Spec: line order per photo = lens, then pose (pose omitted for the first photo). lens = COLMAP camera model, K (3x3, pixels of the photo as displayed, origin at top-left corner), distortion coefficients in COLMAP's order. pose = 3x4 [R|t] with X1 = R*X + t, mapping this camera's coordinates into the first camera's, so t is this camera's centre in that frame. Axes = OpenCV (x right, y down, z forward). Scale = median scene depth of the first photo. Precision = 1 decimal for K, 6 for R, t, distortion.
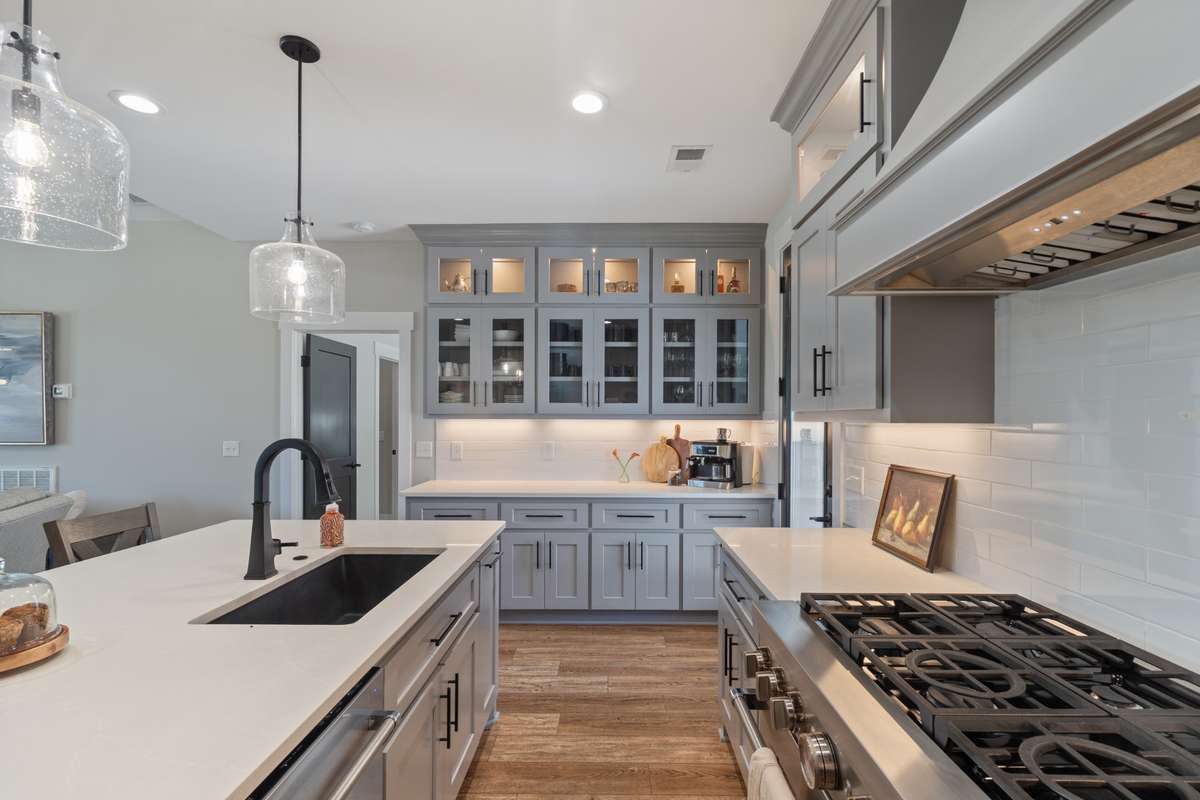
lens RADIAL K [[539.2, 0, 600.1], [0, 539.2, 412.1], [0, 0, 1]] dist [0.001029, -0.000168]
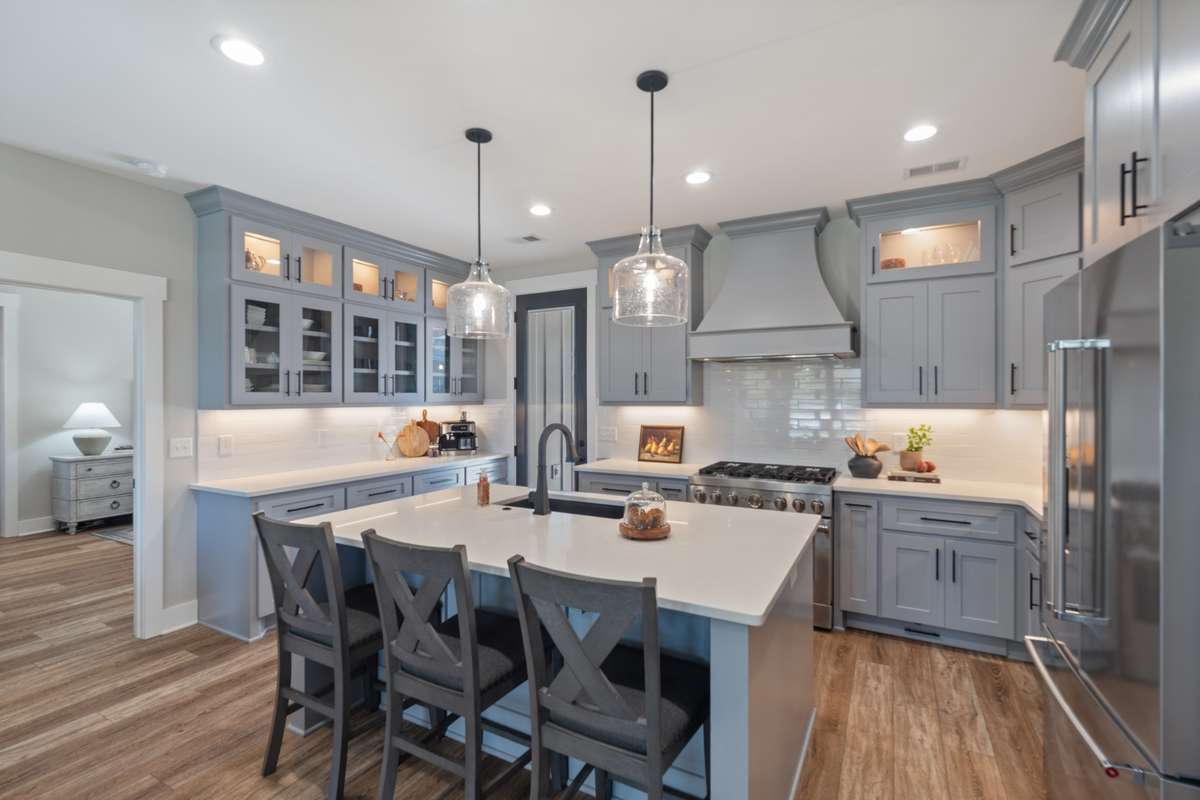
lens RADIAL K [[539.2, 0, 593.3], [0, 539.2, 398.8], [0, 0, 1]] dist [0.001029, -0.000168]
pose [[0.480011, -0.004477, 0.877251, -0.807651], [-0.003715, 0.999968, 0.007136, -0.013731], [-0.877255, -0.006684, 0.479979, 0.054686]]
